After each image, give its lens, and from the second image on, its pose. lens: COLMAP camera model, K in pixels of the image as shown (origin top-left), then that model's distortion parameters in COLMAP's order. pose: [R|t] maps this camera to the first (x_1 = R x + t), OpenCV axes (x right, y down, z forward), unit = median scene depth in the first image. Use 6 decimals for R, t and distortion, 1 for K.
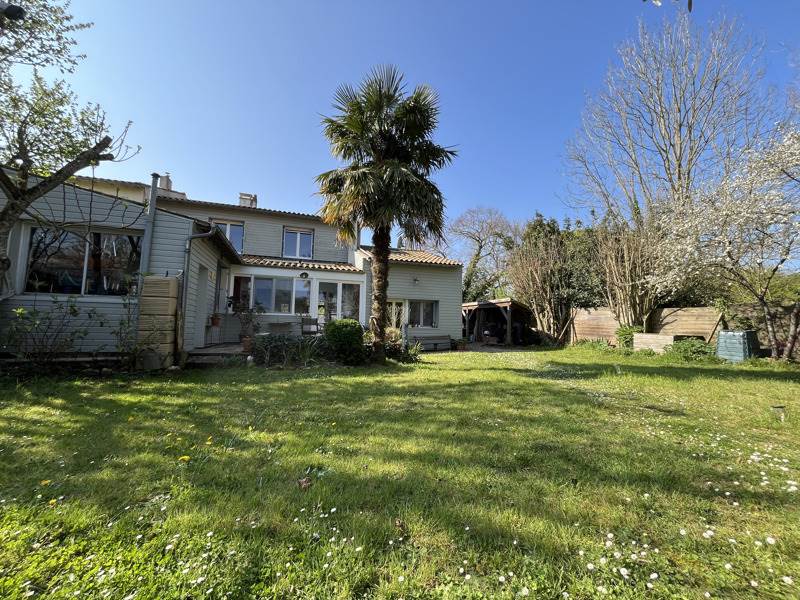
lens RADIAL K [[323.6, 0, 398.4], [0, 323.6, 299.6], [0, 0, 1]] dist [-0.014499, -0.000244]
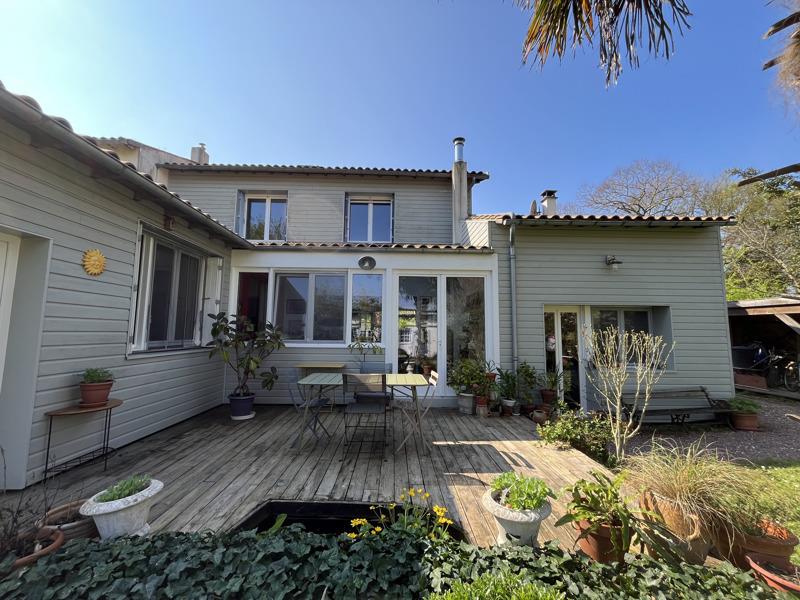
lens RADIAL K [[323.6, 0, 399.4], [0, 323.6, 299.8], [0, 0, 1]] dist [-0.014499, -0.000244]
pose [[0.959140, -0.035091, -0.280746, -0.107499], [0.033823, 0.999384, -0.009360, -0.014564], [0.280901, -0.000518, 0.959737, 0.519224]]
